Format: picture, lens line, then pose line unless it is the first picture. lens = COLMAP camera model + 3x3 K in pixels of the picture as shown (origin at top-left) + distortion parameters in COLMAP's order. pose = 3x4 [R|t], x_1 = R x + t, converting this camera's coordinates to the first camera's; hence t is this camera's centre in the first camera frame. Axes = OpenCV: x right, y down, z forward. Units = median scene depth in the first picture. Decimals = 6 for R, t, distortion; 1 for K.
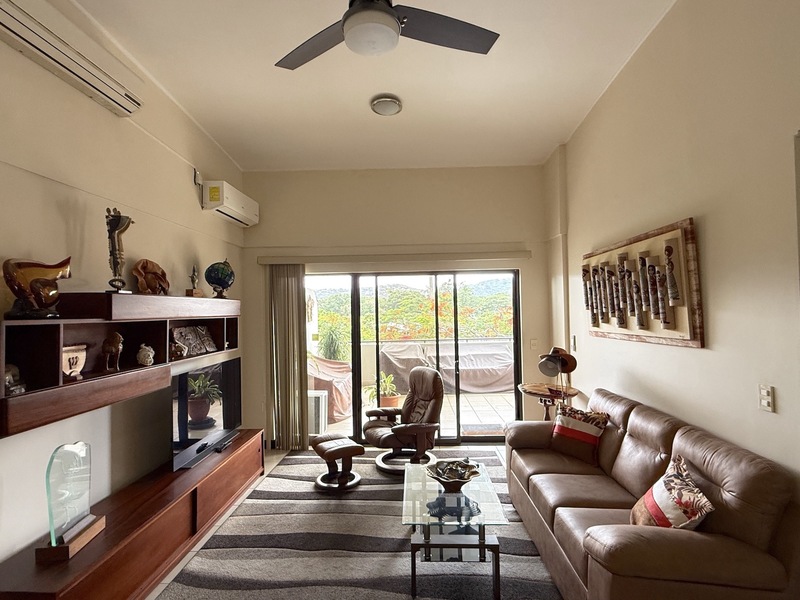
lens RADIAL K [[413.6, 0, 400.0], [0, 413.6, 300.0], [0, 0, 1]] dist [-0.000454, -0.000625]
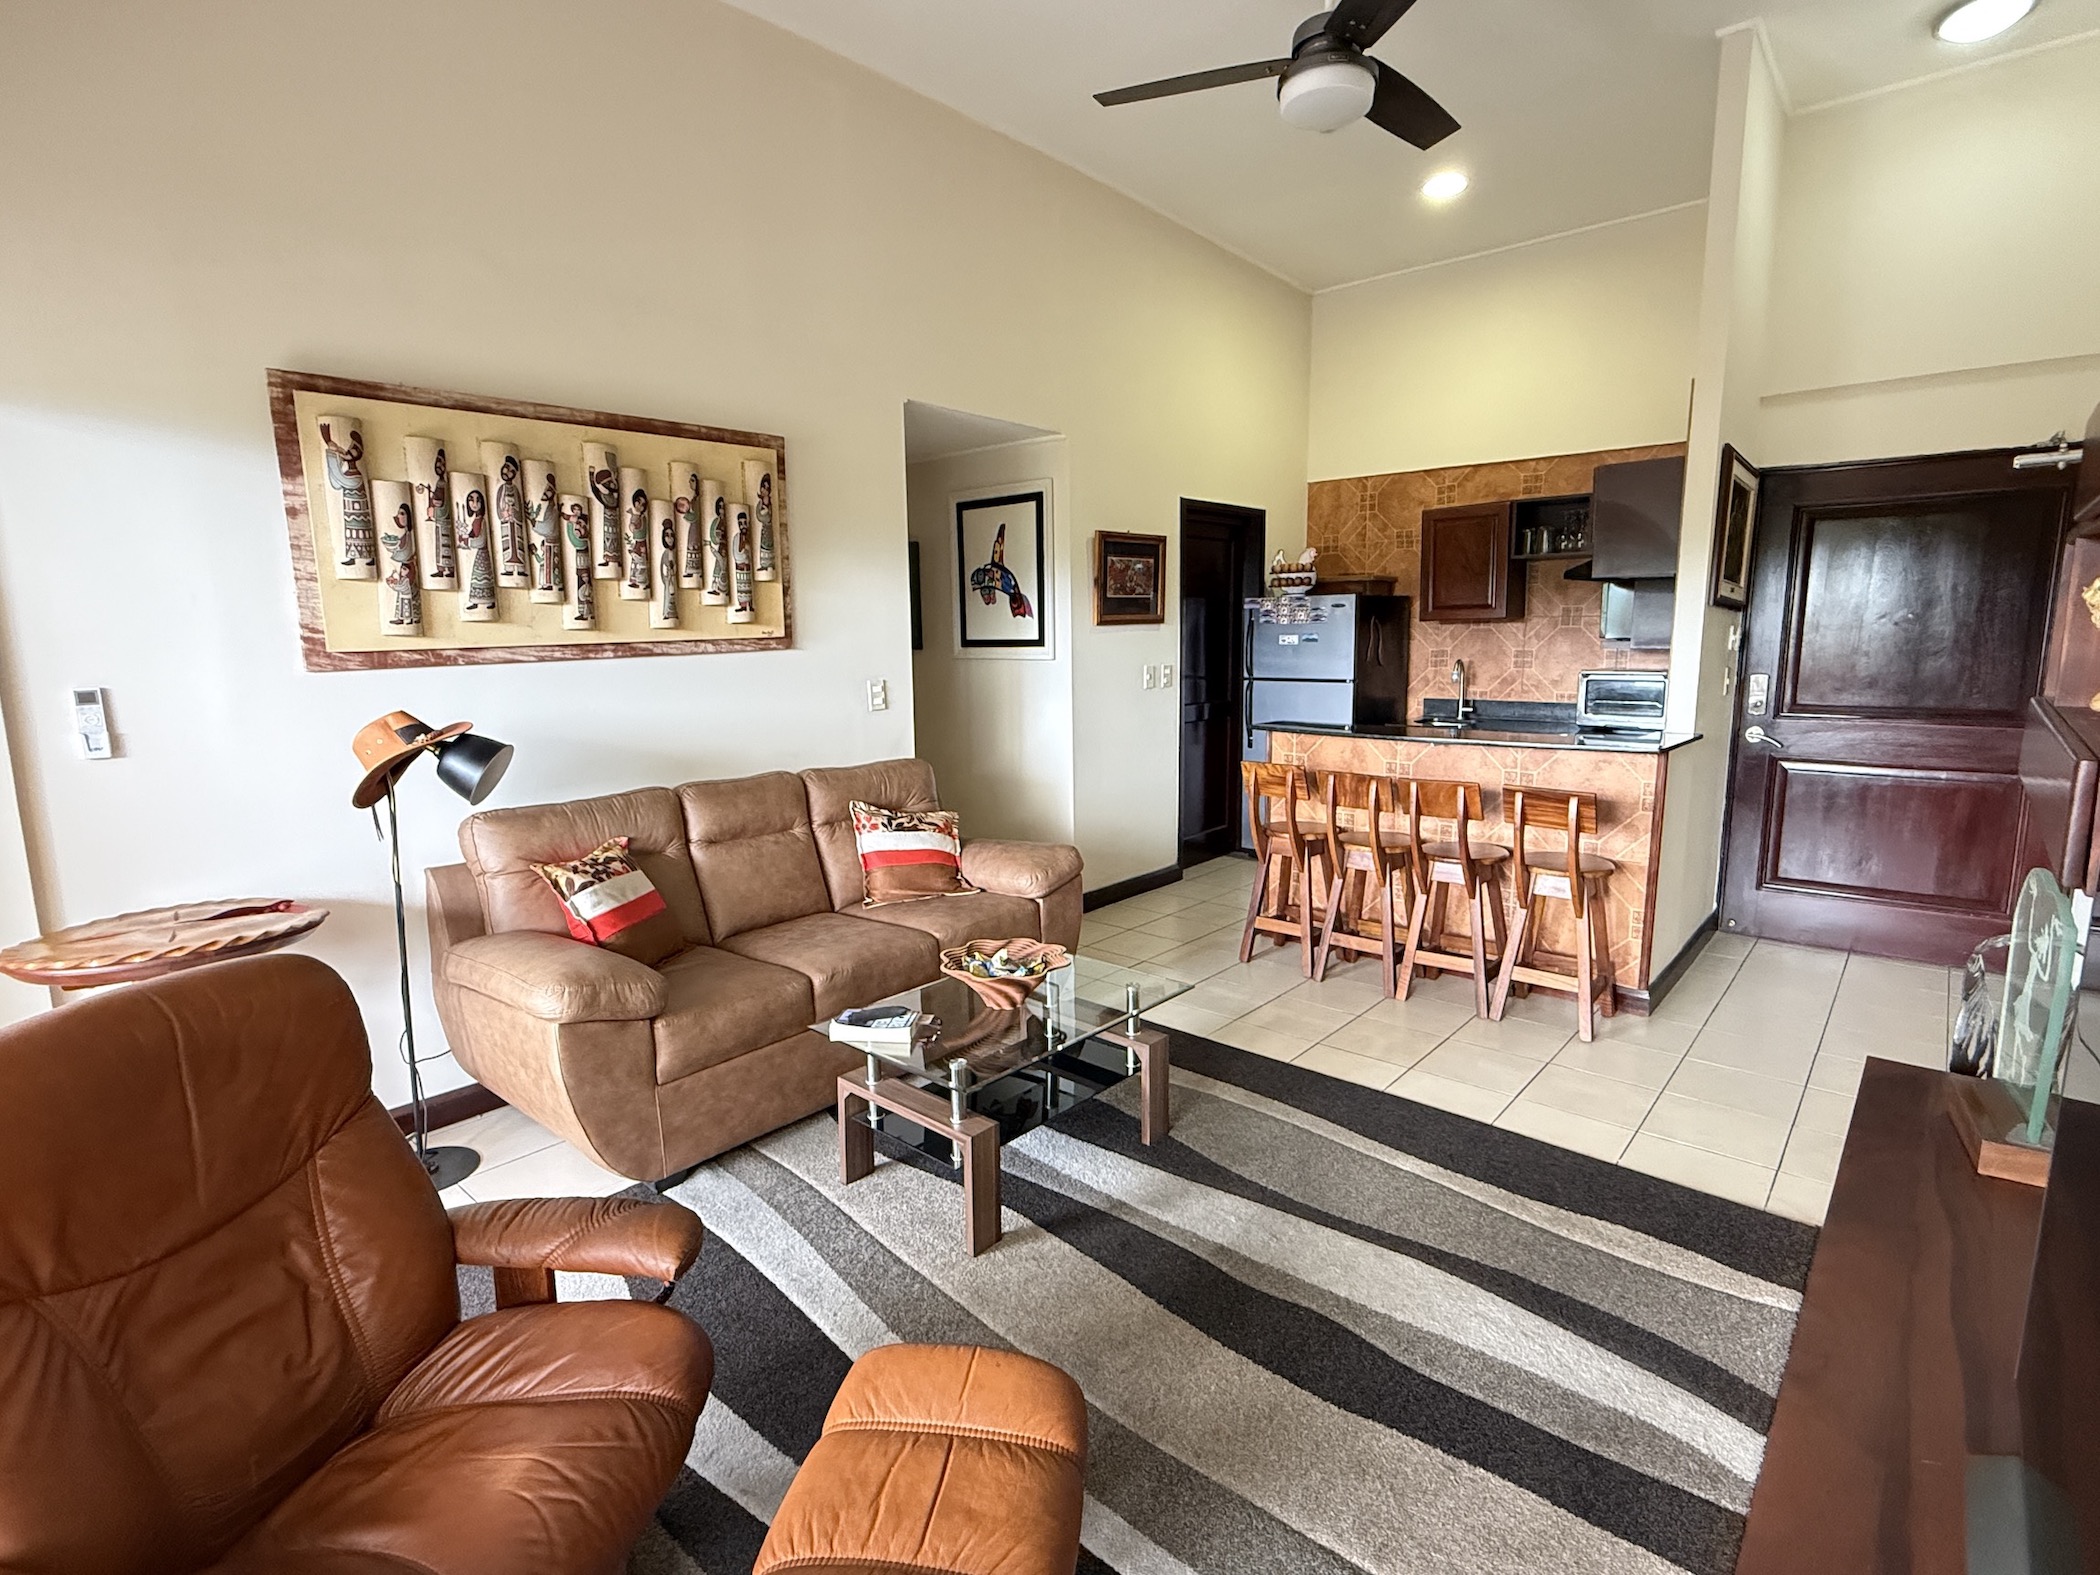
lens RADIAL K [[1004.4, 0, 1050.0], [0, 1004.4, 787.5], [0, 0, 1]] dist [-0.010108, 0.000219]
pose [[-0.767791, -0.074197, 0.636390, -0.491211], [0.010730, 0.991643, 0.128561, 0.109003], [-0.640611, 0.105537, -0.760579, 1.595301]]
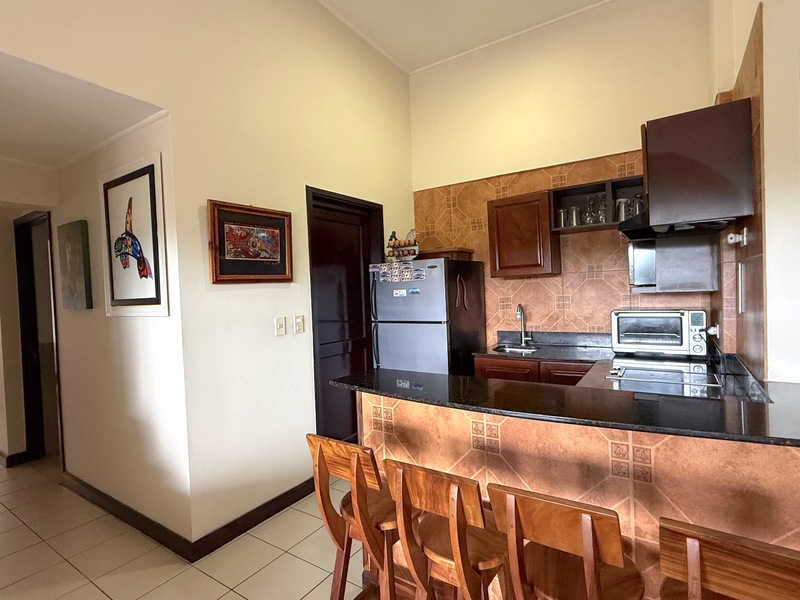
lens RADIAL K [[413.6, 0, 400.0], [0, 413.6, 300.0], [0, 0, 1]] dist [-0.000454, -0.000625]
pose [[-0.850130, 0.036235, 0.525324, -0.145691], [0.038877, 0.999226, -0.006008, 0.104641], [-0.525135, 0.015315, -0.850881, 0.676495]]
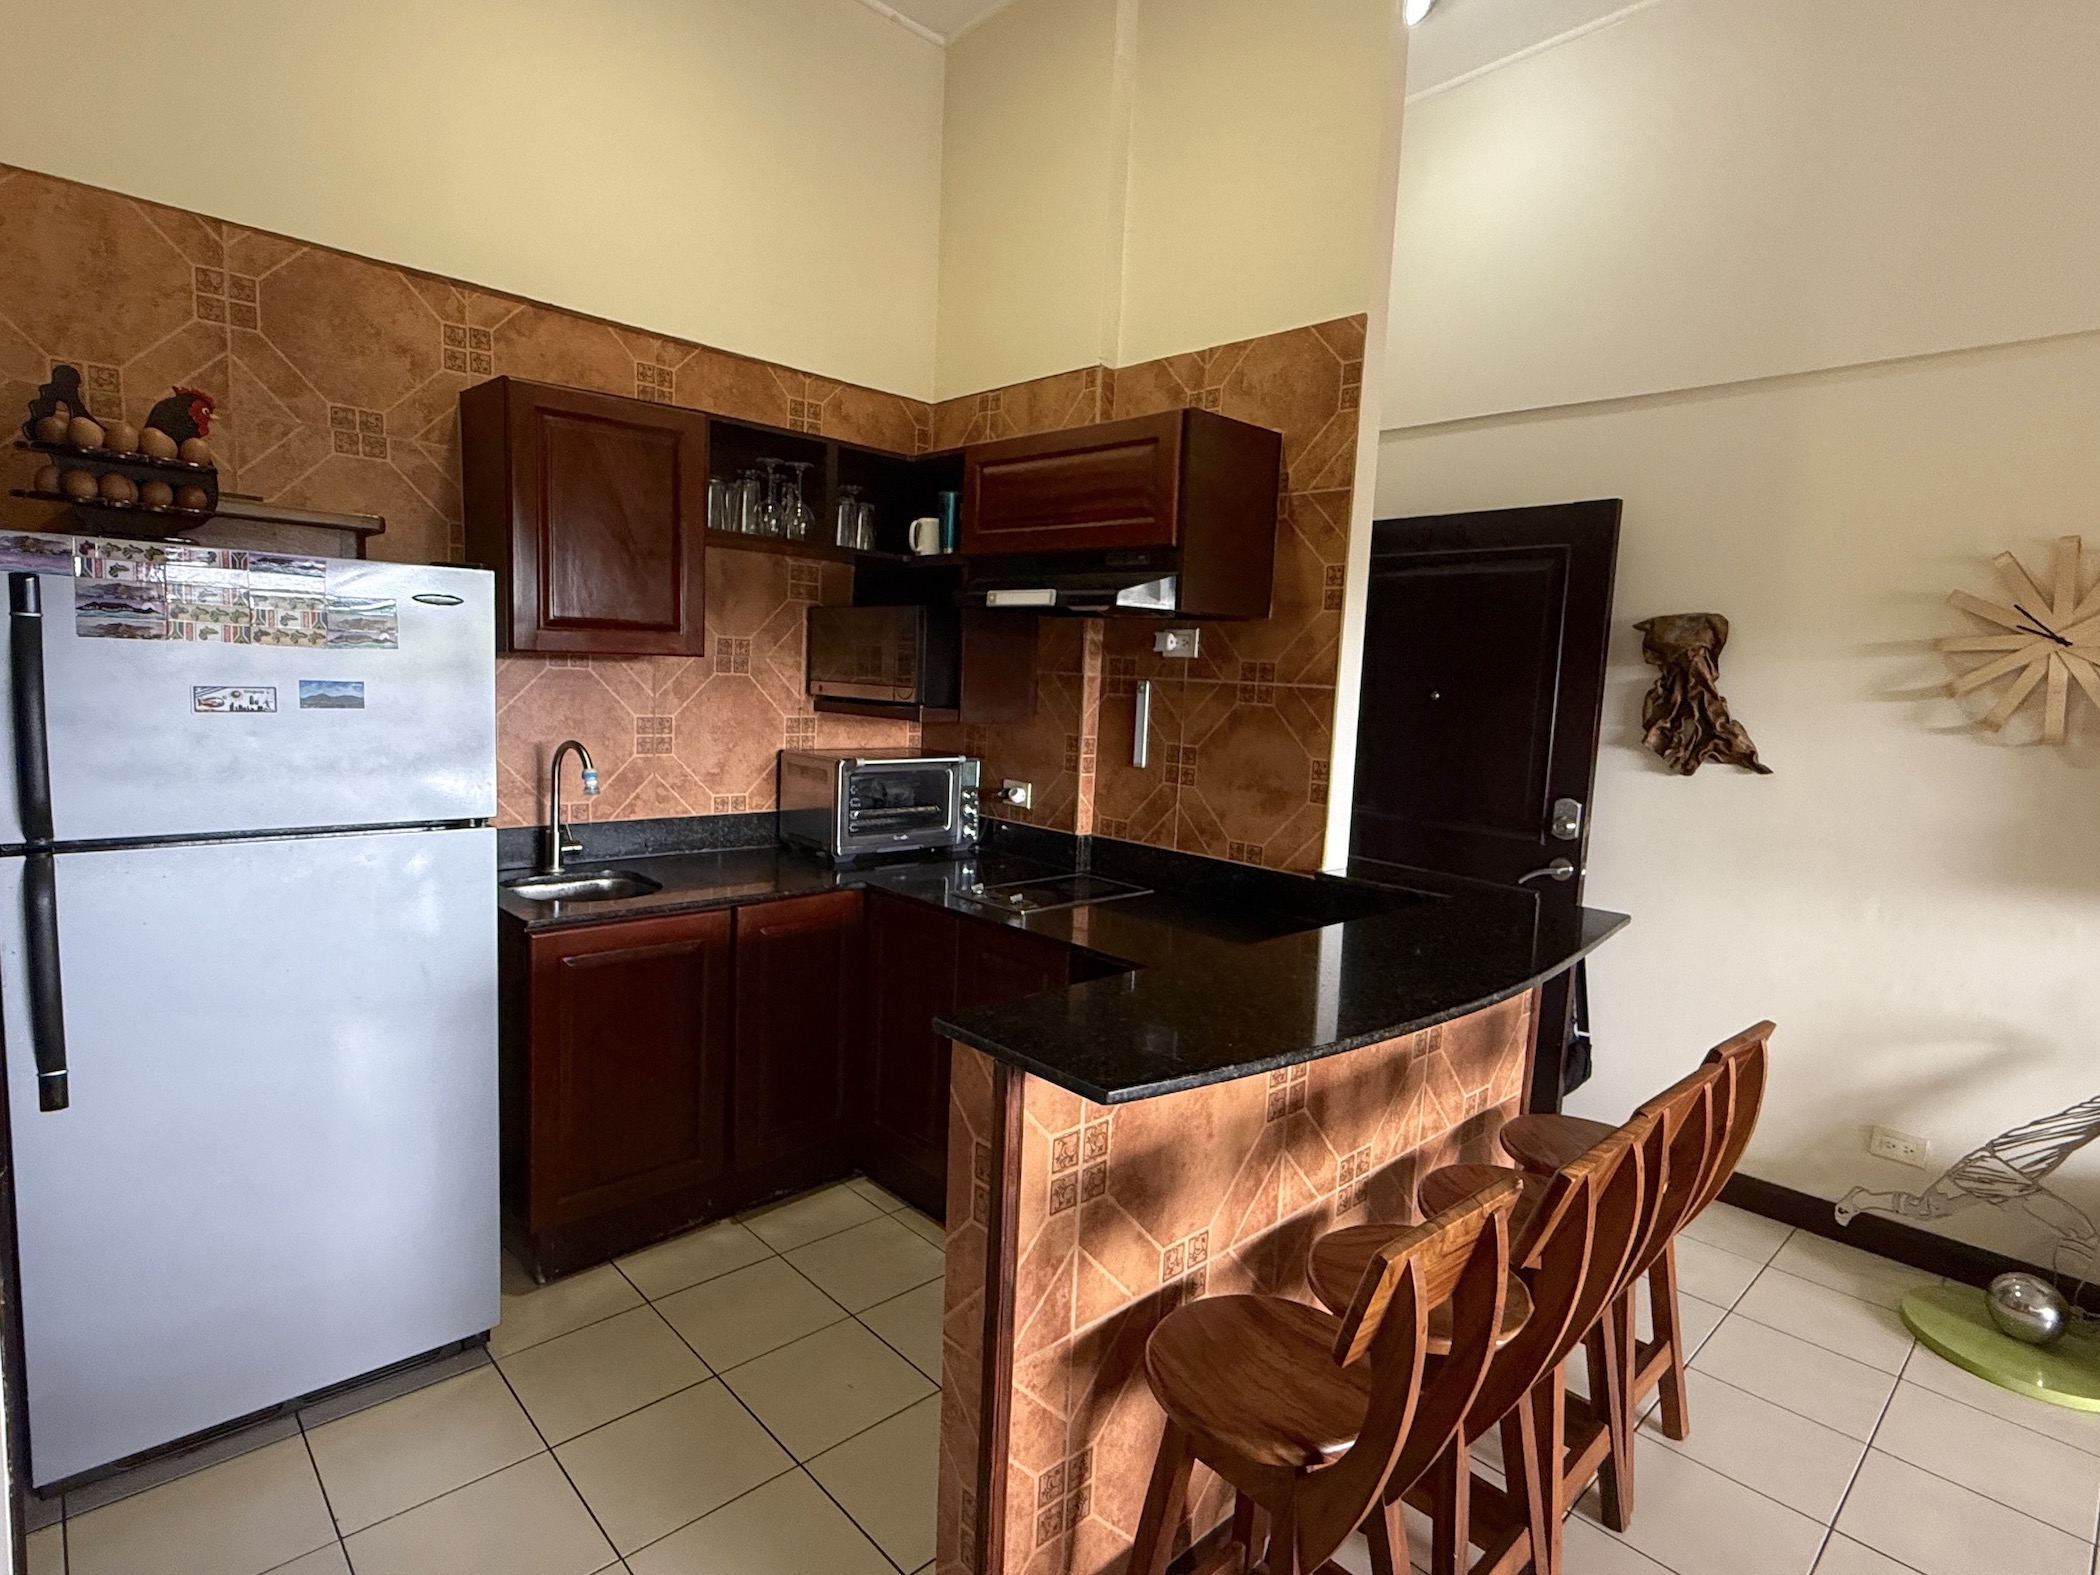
lens RADIAL K [[1085.7, 0, 1050.0], [0, 1085.7, 787.5], [0, 0, 1]] dist [-0.000454, -0.000625]
pose [[-0.704137, 0.059630, -0.707555, 0.573434], [-0.017494, 0.994708, 0.101239, 0.057021], [0.709848, 0.083664, -0.699368, 0.480310]]
